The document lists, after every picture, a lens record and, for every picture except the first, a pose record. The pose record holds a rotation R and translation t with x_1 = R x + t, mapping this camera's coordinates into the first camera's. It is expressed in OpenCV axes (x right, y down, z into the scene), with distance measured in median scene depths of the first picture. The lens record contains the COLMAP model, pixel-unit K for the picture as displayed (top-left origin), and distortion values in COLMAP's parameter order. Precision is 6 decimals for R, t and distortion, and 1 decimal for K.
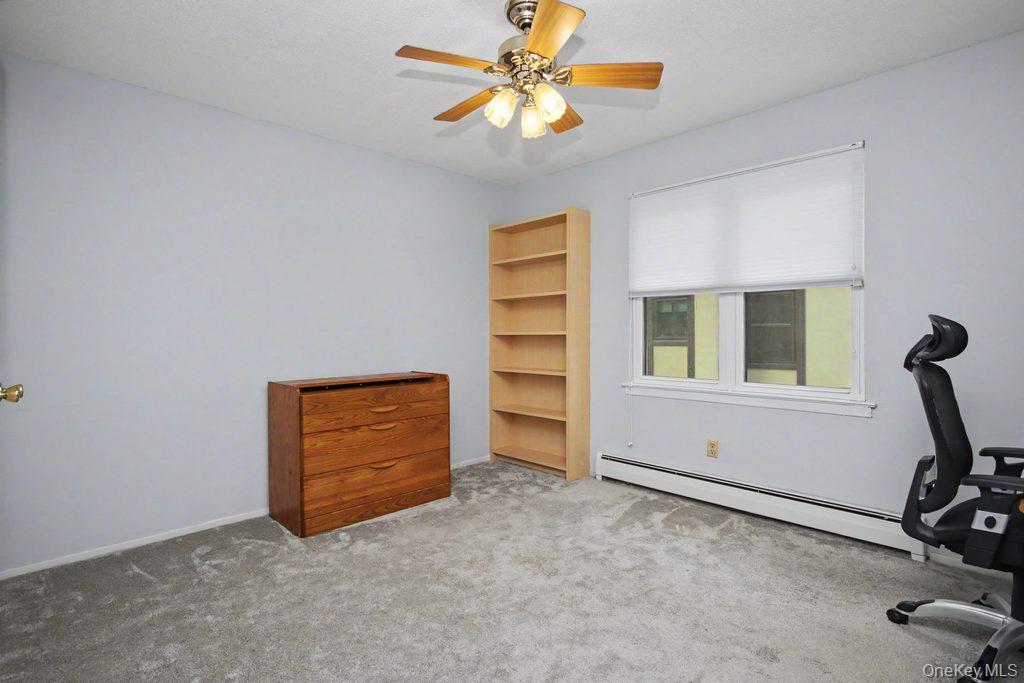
lens RADIAL K [[483.7, 0, 515.9], [0, 483.7, 340.9], [0, 0, 1]] dist [0.000190, -0.000908]
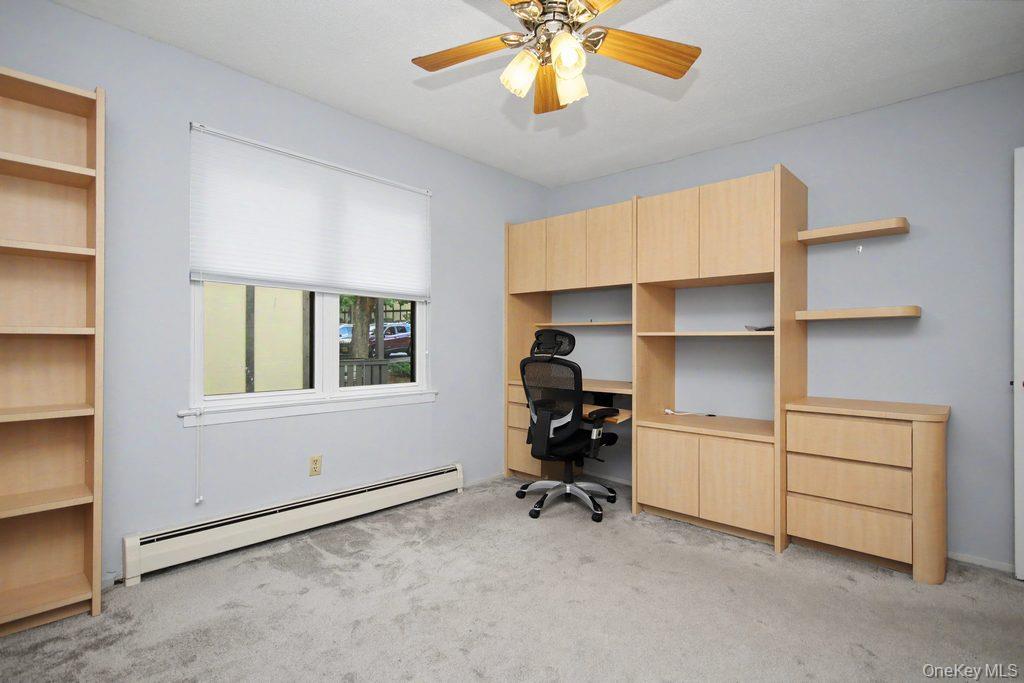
lens RADIAL K [[483.7, 0, 515.9], [0, 483.7, 340.9], [0, 0, 1]] dist [0.000190, -0.000908]
pose [[-0.011272, 0.005200, 0.999923, -0.502973], [0.010360, 0.999933, -0.005083, 0.001332], [-0.999883, 0.010302, -0.011325, 0.656821]]
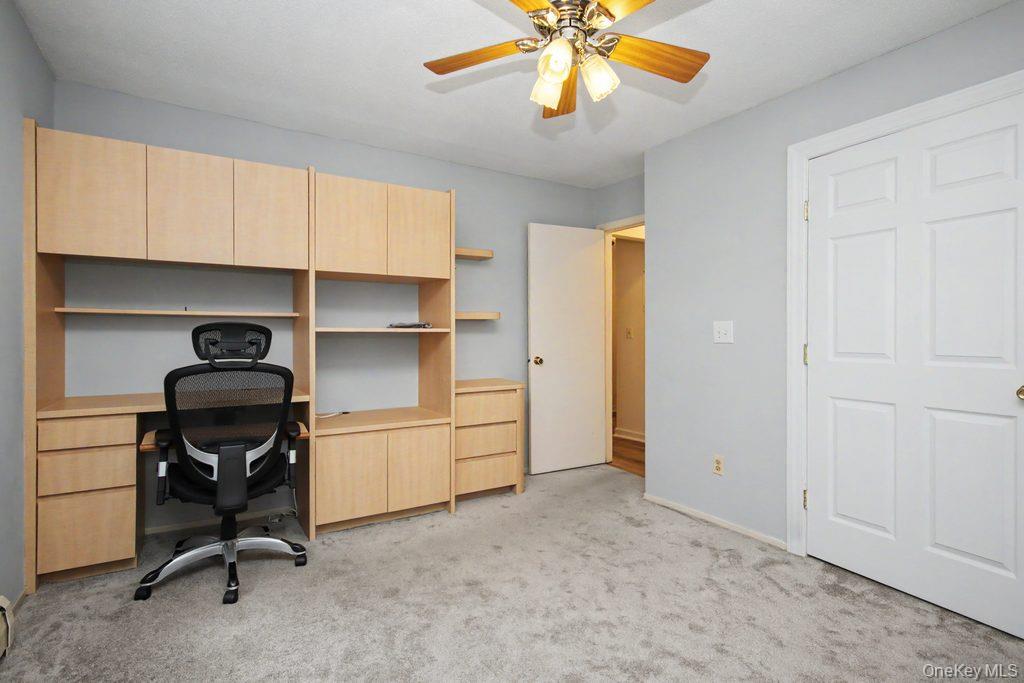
lens RADIAL K [[490.6, 0, 511.6], [0, 490.6, 335.2], [0, 0, 1]] dist [0.000048, -0.000426]
pose [[-0.960250, 0.002945, 0.279125, -0.075840], [0.007003, 0.999884, 0.013543, -0.015601], [-0.279052, 0.014960, -0.960159, 1.140086]]
